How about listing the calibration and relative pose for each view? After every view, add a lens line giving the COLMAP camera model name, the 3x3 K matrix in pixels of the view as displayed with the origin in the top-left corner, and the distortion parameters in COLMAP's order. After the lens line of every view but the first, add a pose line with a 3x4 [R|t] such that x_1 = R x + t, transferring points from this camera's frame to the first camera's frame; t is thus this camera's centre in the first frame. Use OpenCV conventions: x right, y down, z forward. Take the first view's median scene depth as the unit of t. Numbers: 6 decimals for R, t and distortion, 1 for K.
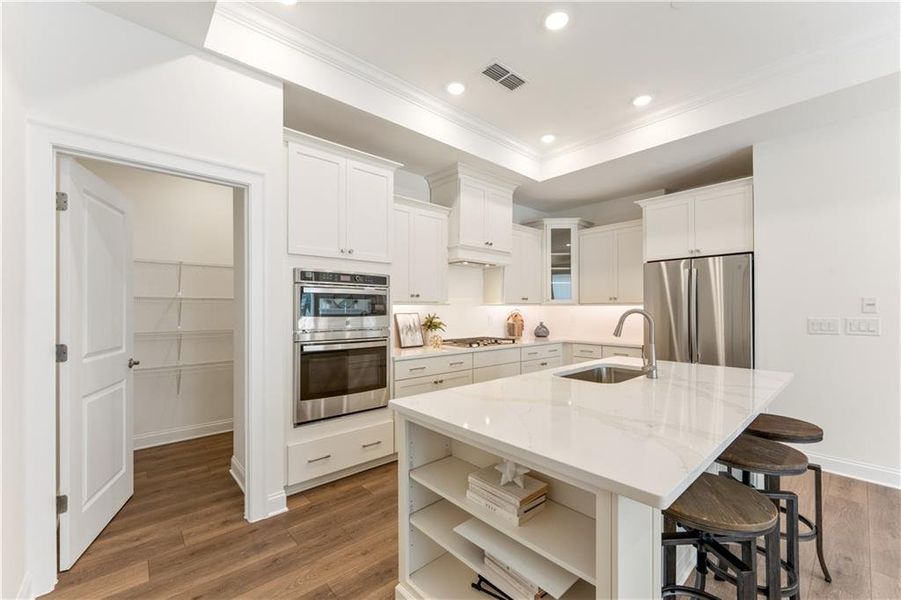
lens RADIAL K [[365.8, 0, 451.6], [0, 365.8, 311.0], [0, 0, 1]] dist [0.000389, -0.000495]
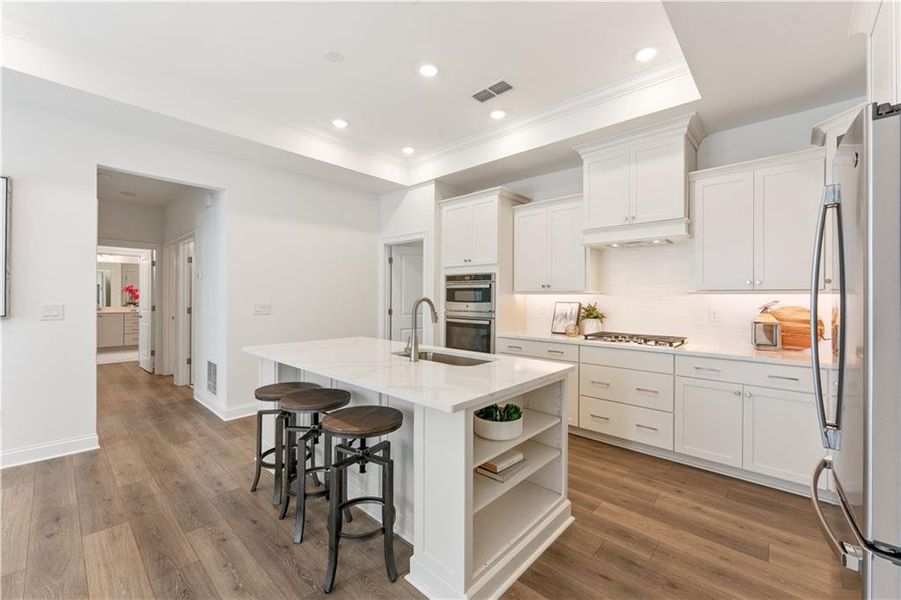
lens RADIAL K [[365.8, 0, 453.6], [0, 365.8, 300.3], [0, 0, 1]] dist [0.000389, -0.000495]
pose [[0.106985, 0.012100, -0.994187, 1.179769], [-0.009190, 0.999895, 0.011181, -0.010471], [0.994218, 0.007940, 0.107085, 0.720701]]
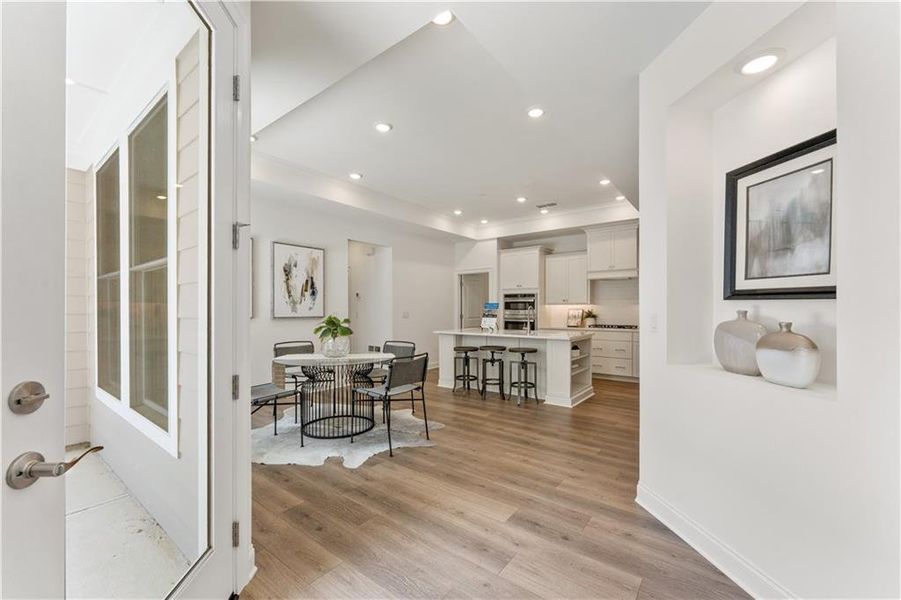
lens RADIAL K [[365.8, 0, 450.6], [0, 365.8, 315.0], [0, 0, 1]] dist [0.000389, -0.000495]
pose [[0.191154, 0.017728, -0.981400, 2.153823], [-0.002748, 0.999843, 0.017526, 0.006180], [0.981556, -0.000654, 0.191173, -0.027253]]
